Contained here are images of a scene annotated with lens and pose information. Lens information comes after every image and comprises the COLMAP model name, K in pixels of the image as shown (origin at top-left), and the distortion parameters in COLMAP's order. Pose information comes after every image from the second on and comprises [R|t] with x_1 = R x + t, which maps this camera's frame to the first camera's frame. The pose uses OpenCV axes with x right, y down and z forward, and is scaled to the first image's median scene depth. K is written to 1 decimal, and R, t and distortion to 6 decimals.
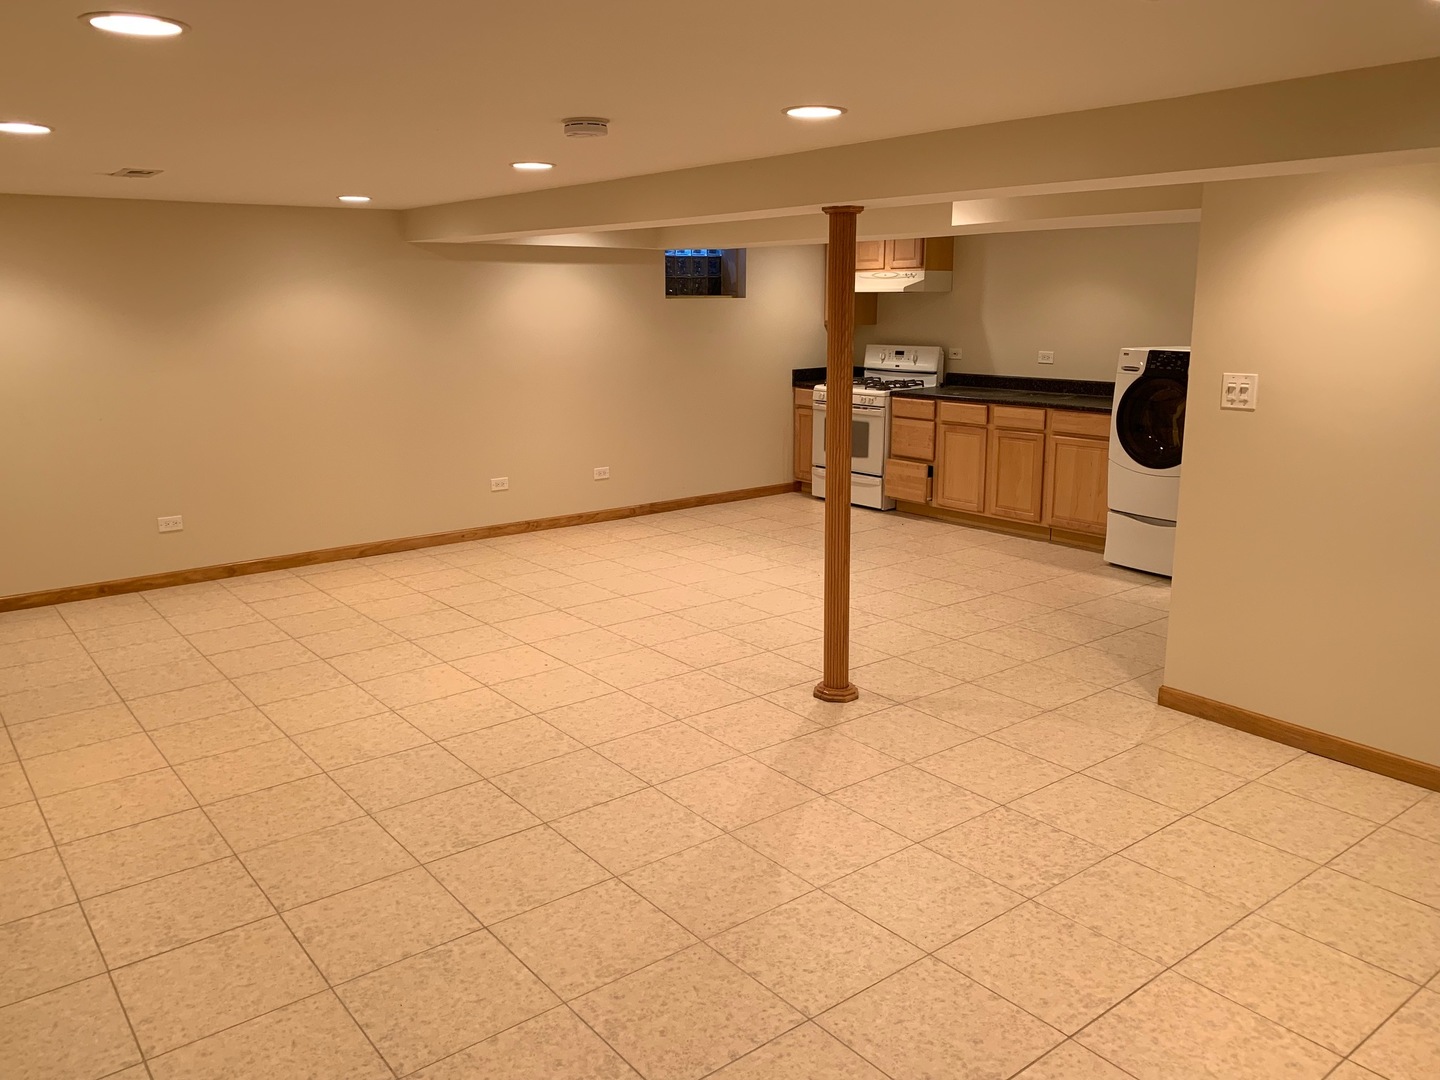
lens RADIAL K [[1106.1, 0, 715.3], [0, 1106.1, 538.7], [0, 0, 1]] dist [0.000093, 0.017021]
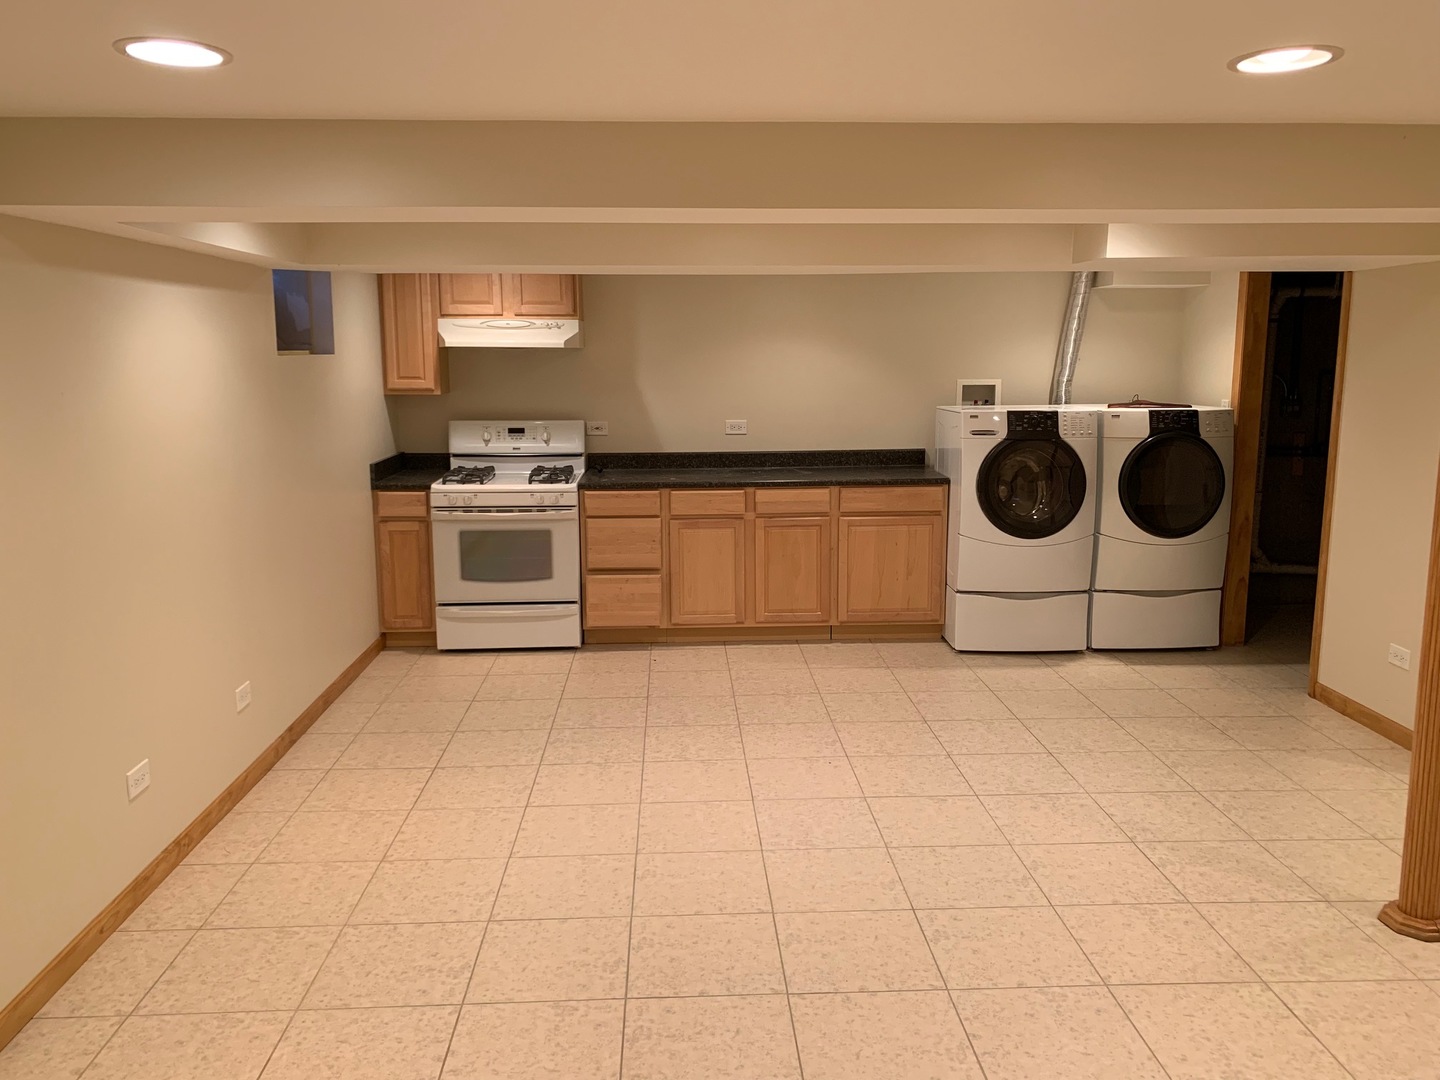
lens RADIAL K [[1071.3, 0, 720.0], [0, 1071.3, 540.0], [0, 0, 1]] dist [0.042301, -0.000189]
pose [[0.579534, -0.130194, 0.804481, -0.354436], [0.173888, 0.984178, 0.034010, -0.104139], [-0.796180, 0.120180, 0.593004, 0.513578]]
